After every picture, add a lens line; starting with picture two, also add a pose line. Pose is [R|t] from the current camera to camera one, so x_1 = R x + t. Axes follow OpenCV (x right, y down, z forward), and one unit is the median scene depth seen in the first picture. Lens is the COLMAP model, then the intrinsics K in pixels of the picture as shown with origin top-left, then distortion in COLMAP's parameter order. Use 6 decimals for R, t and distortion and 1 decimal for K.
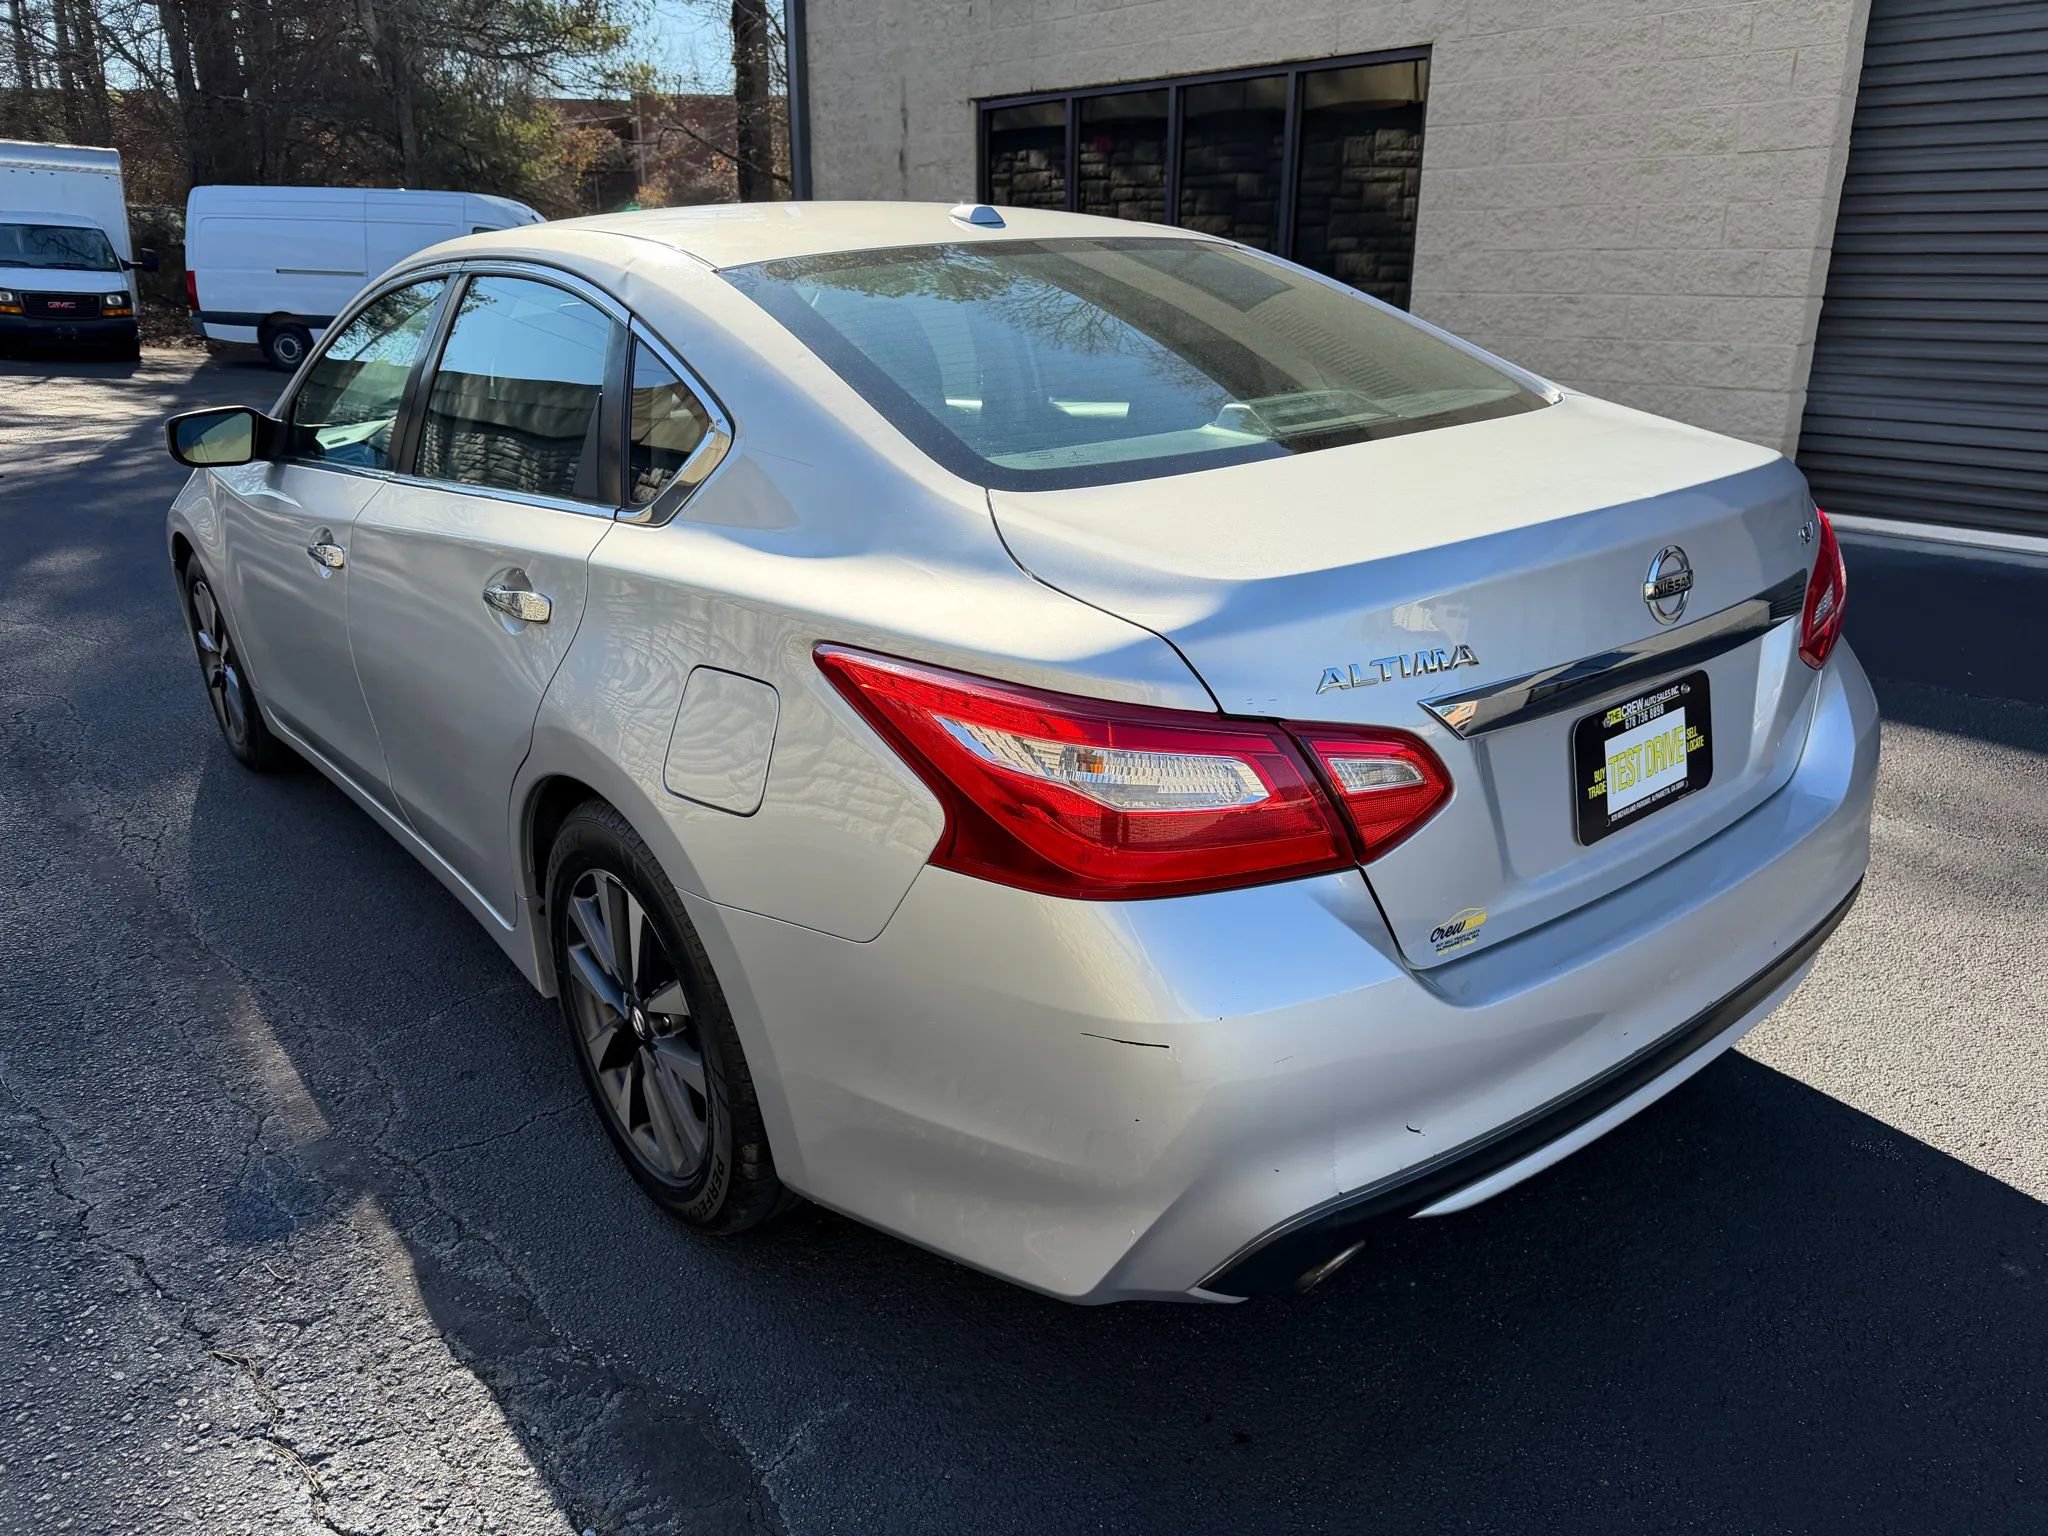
lens RADIAL K [[1472.6, 0, 1024.0], [0, 1472.6, 768.0], [0, 0, 1]] dist [0.032284, -0.035519]
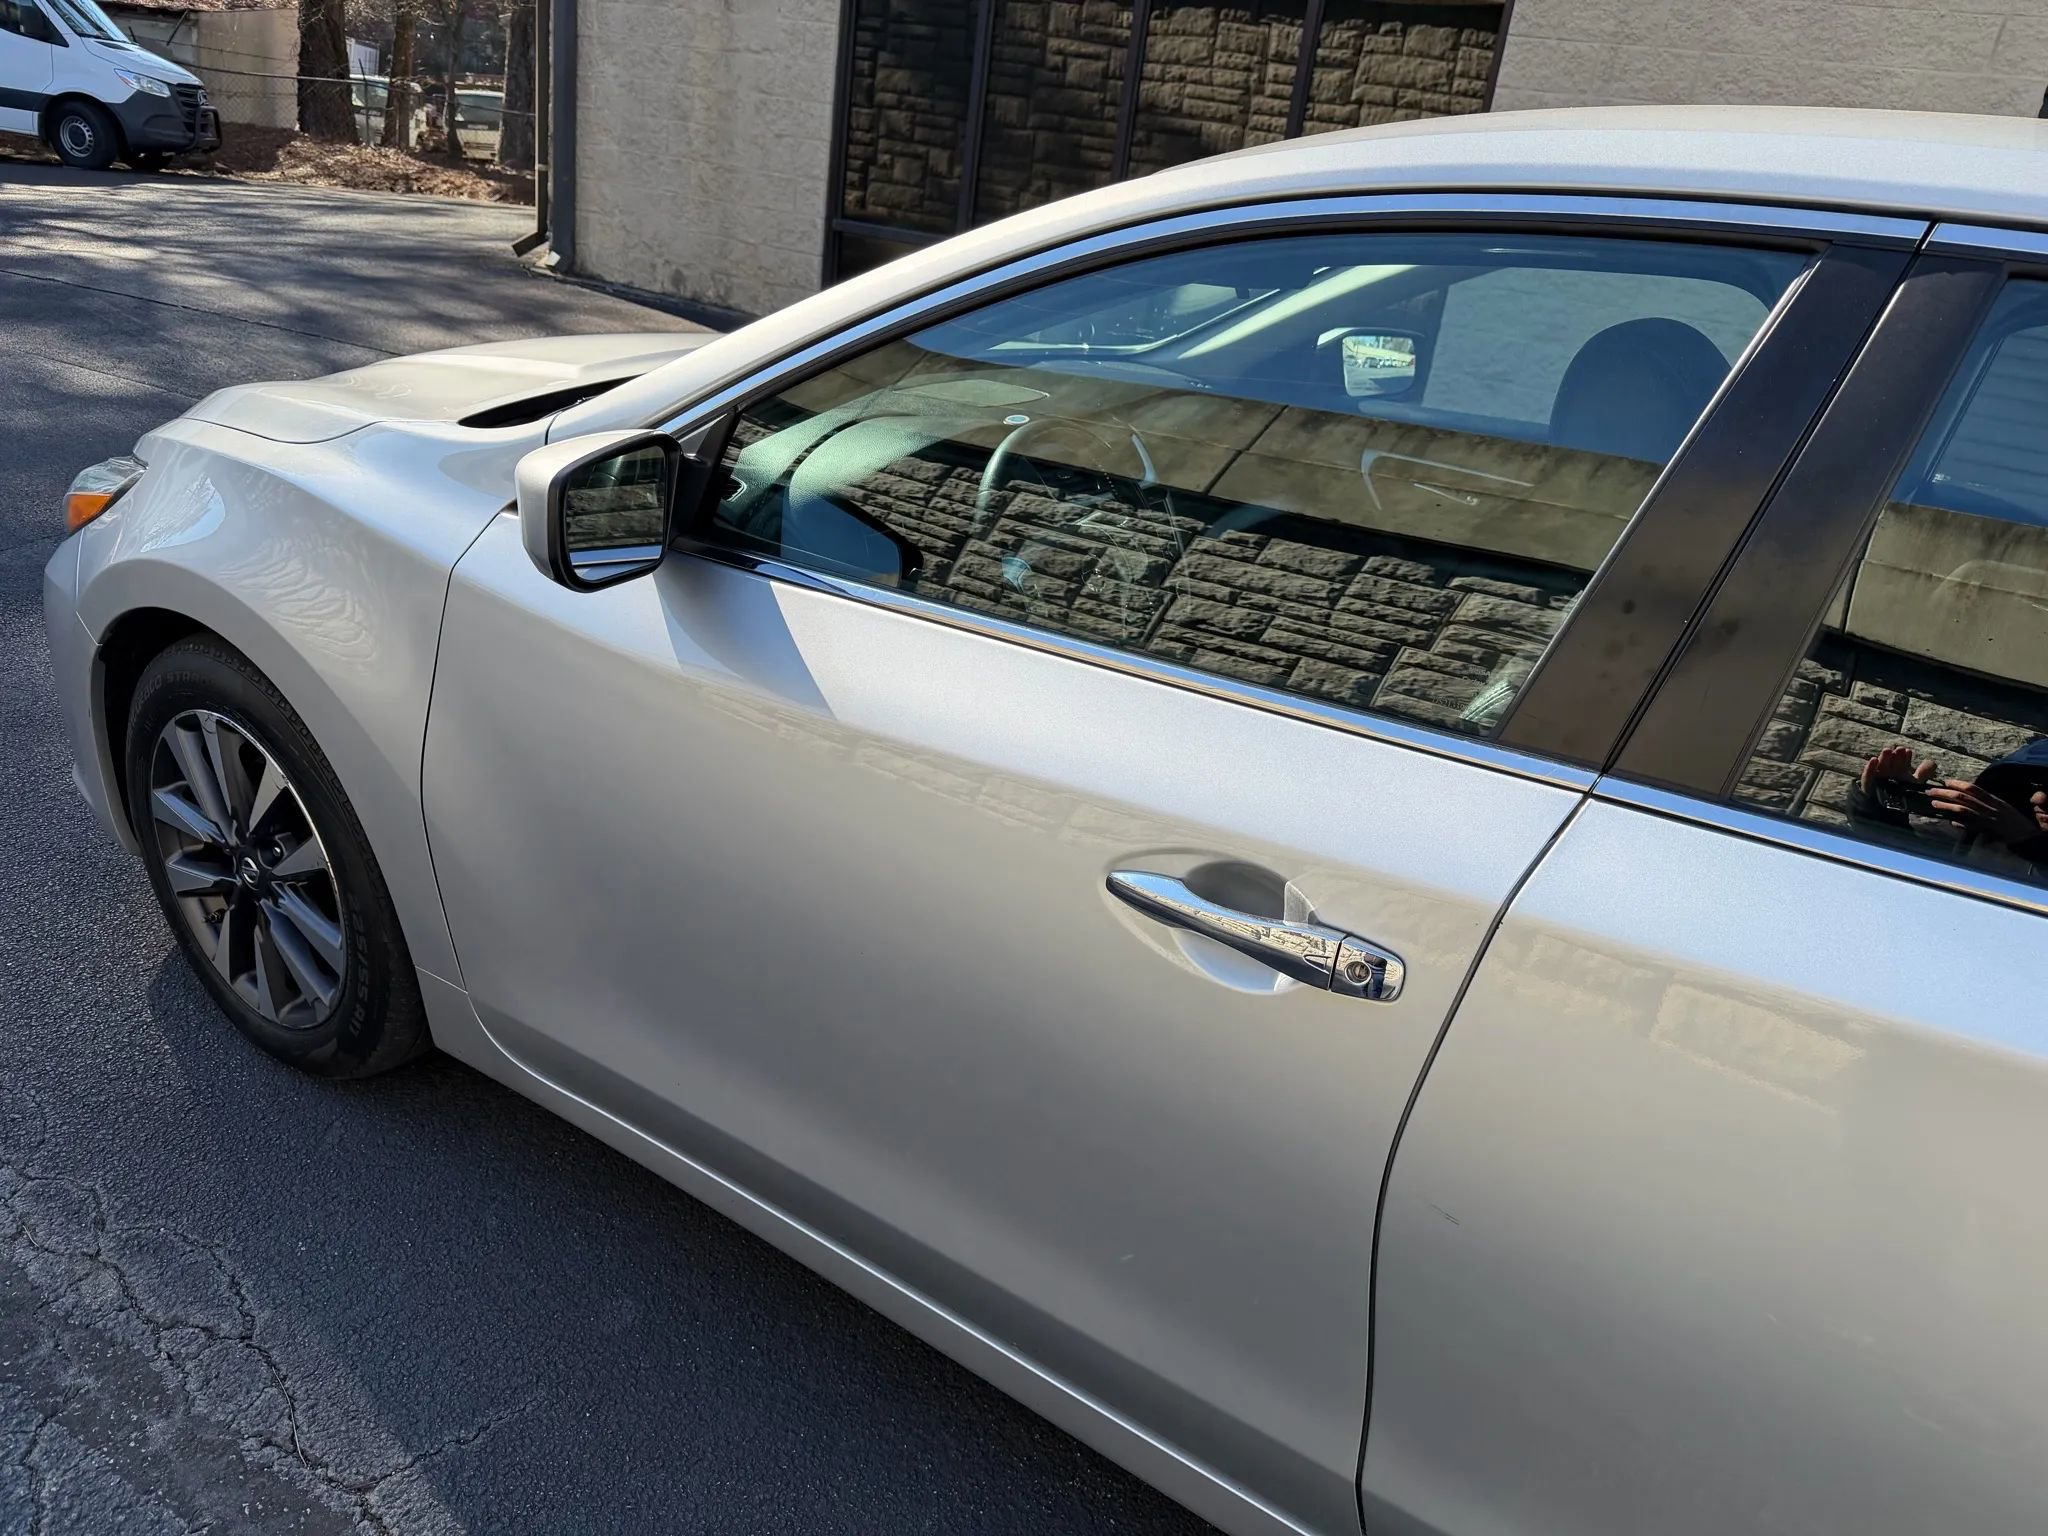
lens RADIAL K [[1472.6, 0, 1024.0], [0, 1472.6, 768.0], [0, 0, 1]] dist [0.032284, -0.035519]
pose [[0.952022, -0.001726, 0.306024, -0.283256], [-0.024924, 0.996225, 0.083157, -0.095968], [-0.305012, -0.086795, 0.948385, 0.292201]]
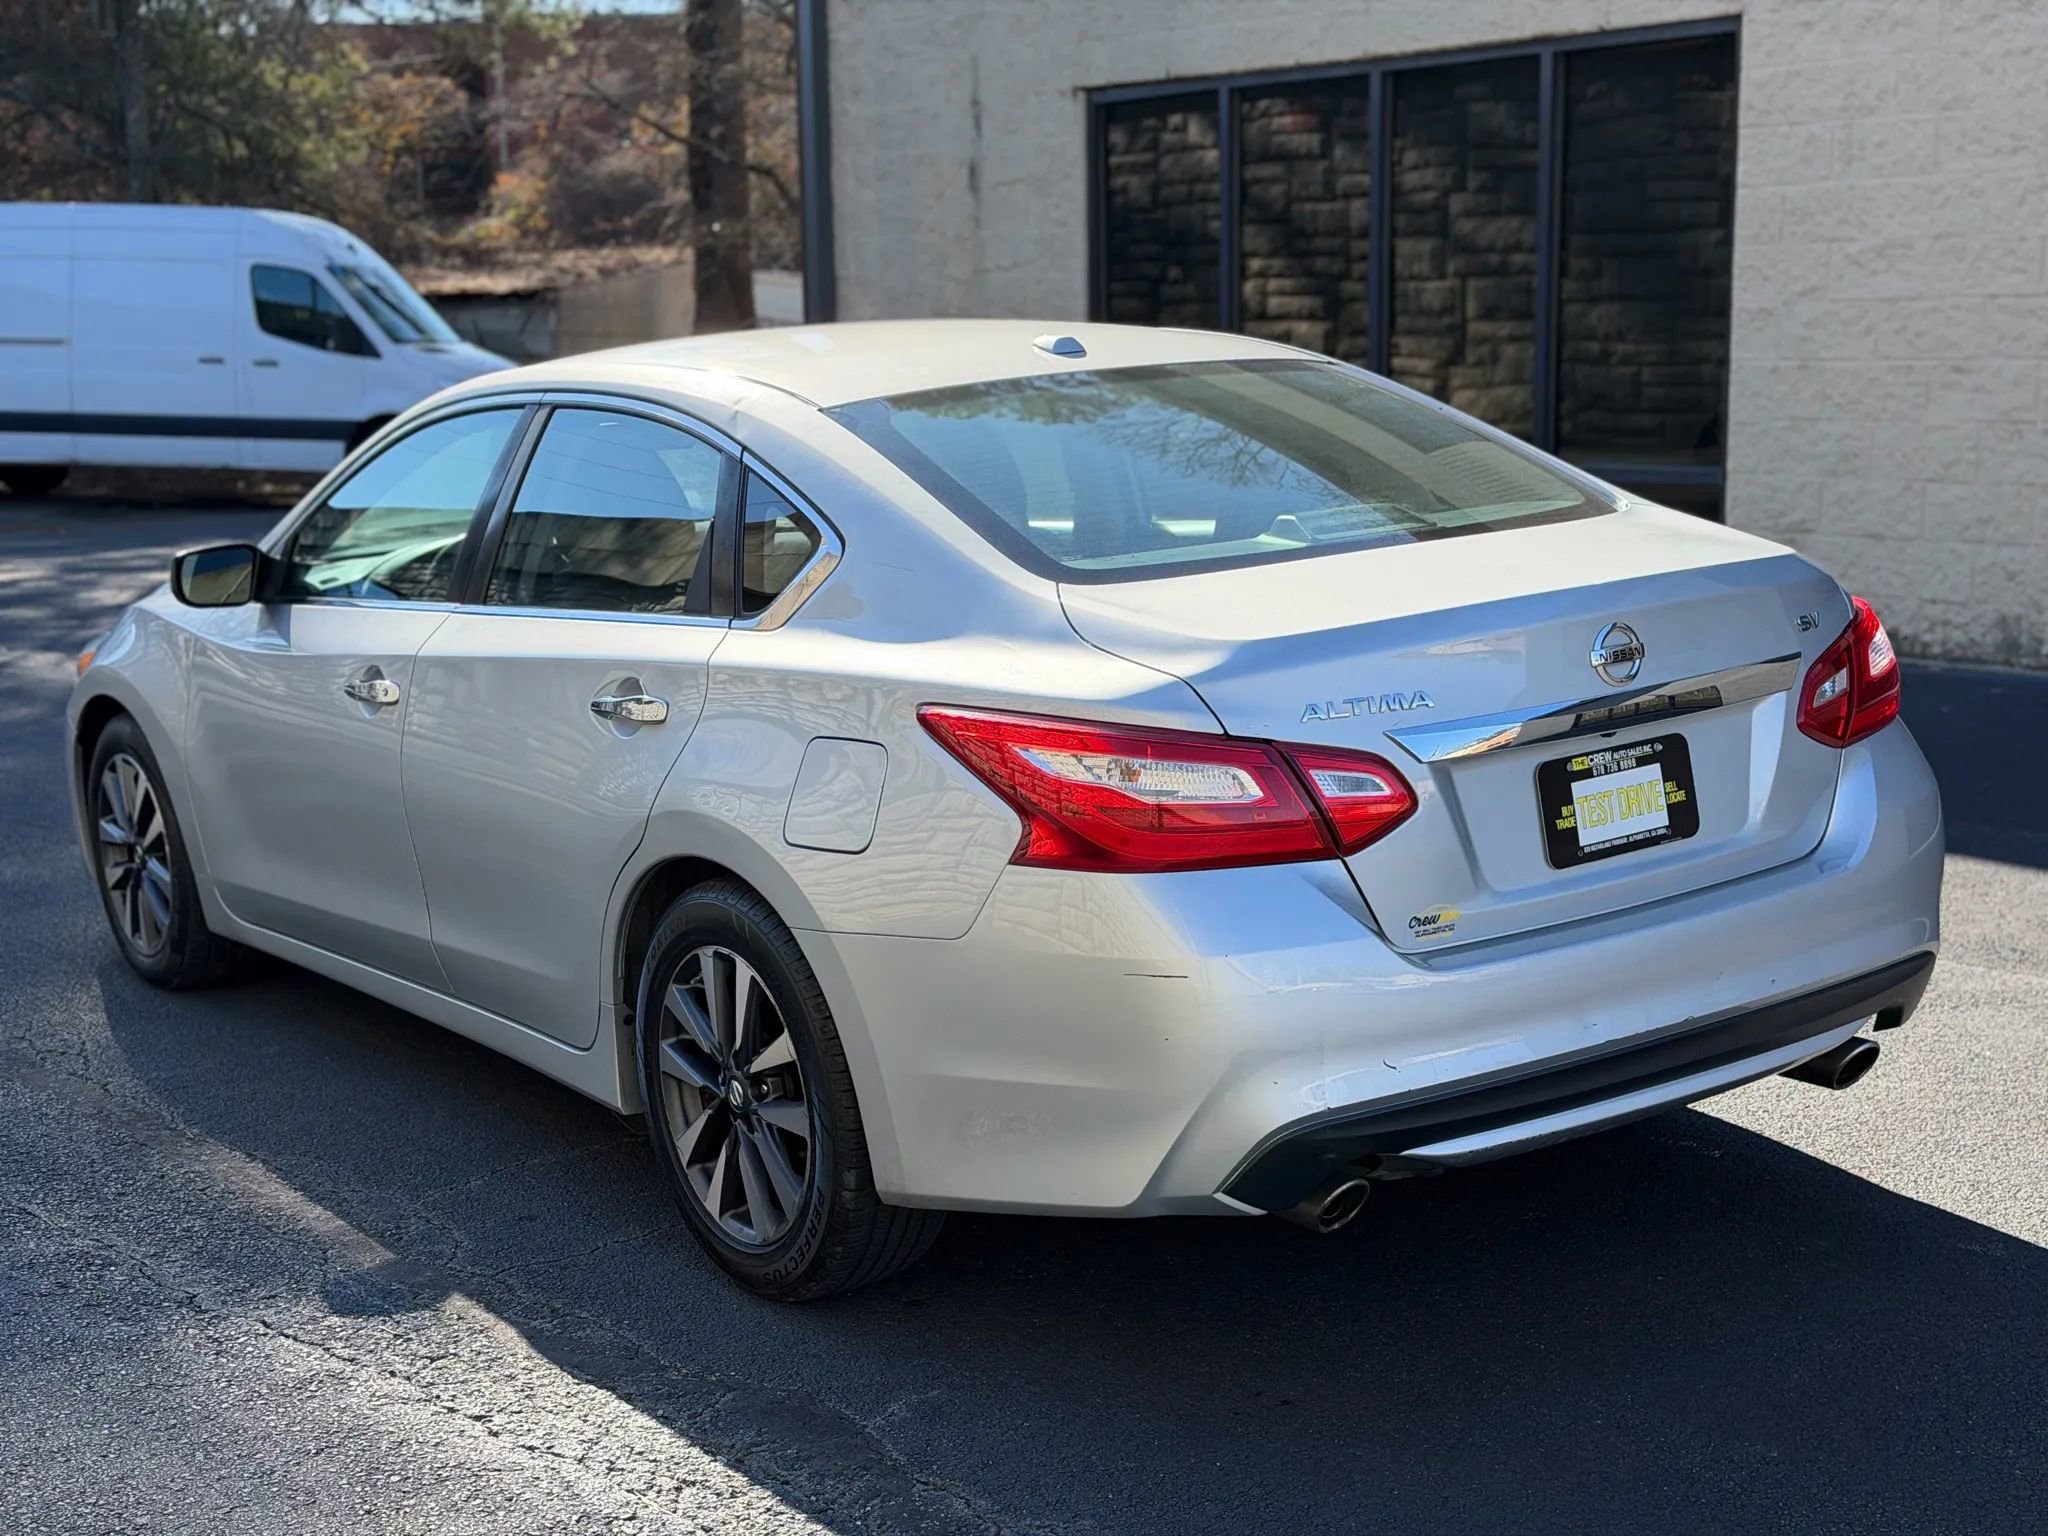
lens RADIAL K [[2852.3, 0, 1024.0], [0, 2852.3, 768.0], [0, 0, 1]] dist [0.222063, -0.427917]
pose [[0.998105, -0.011027, -0.060531, 0.022990], [0.000997, 0.986579, -0.163283, 0.088923], [0.061519, 0.162914, 0.984721, -0.336782]]
